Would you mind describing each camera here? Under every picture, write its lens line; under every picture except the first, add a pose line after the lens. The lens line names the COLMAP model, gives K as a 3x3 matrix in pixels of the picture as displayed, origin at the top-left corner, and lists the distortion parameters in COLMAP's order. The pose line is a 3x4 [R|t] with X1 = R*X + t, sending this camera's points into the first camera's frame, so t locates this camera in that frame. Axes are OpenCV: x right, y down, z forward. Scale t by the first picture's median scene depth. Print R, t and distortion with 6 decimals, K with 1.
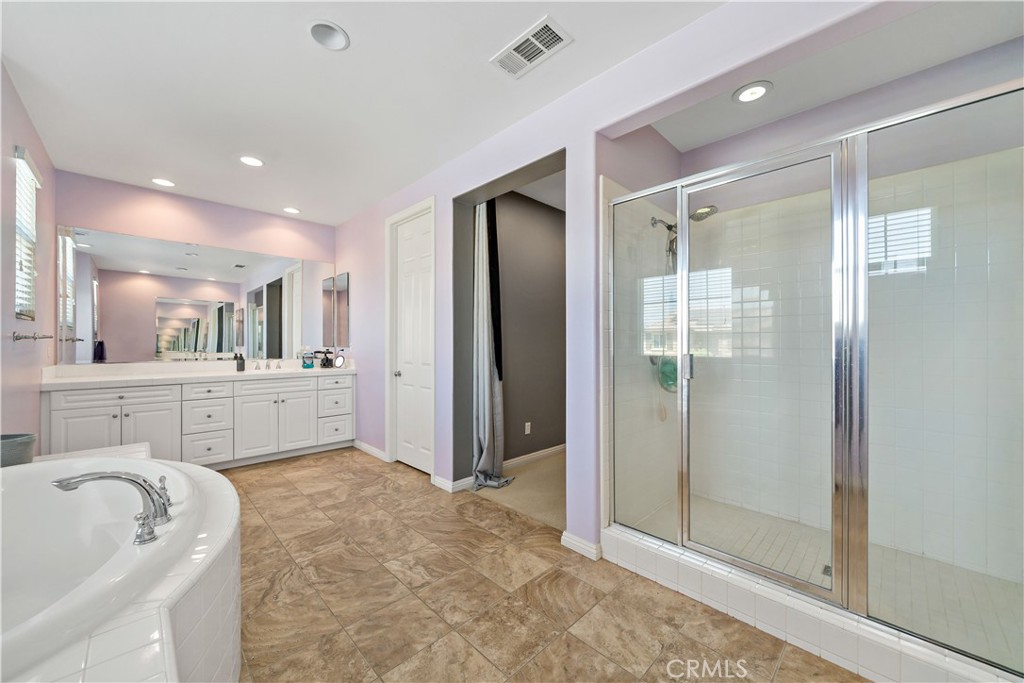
lens RADIAL K [[381.2, 0, 512.0], [0, 381.2, 341.5], [0, 0, 1]] dist [-0.000040, -0.000008]
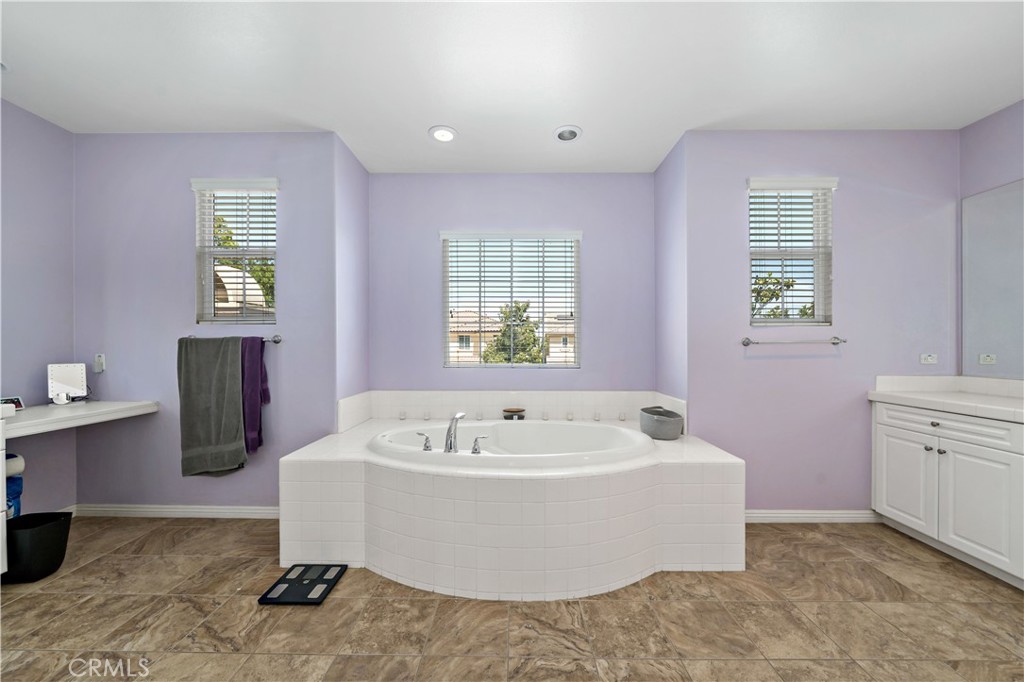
lens RADIAL K [[381.2, 0, 512.0], [0, 381.2, 341.0], [0, 0, 1]] dist [-0.000040, -0.000008]
pose [[-0.711926, -0.017016, -0.702048, 0.050295], [-0.001449, 0.999740, -0.022762, 0.014924], [0.702253, -0.015187, -0.711765, 1.536548]]
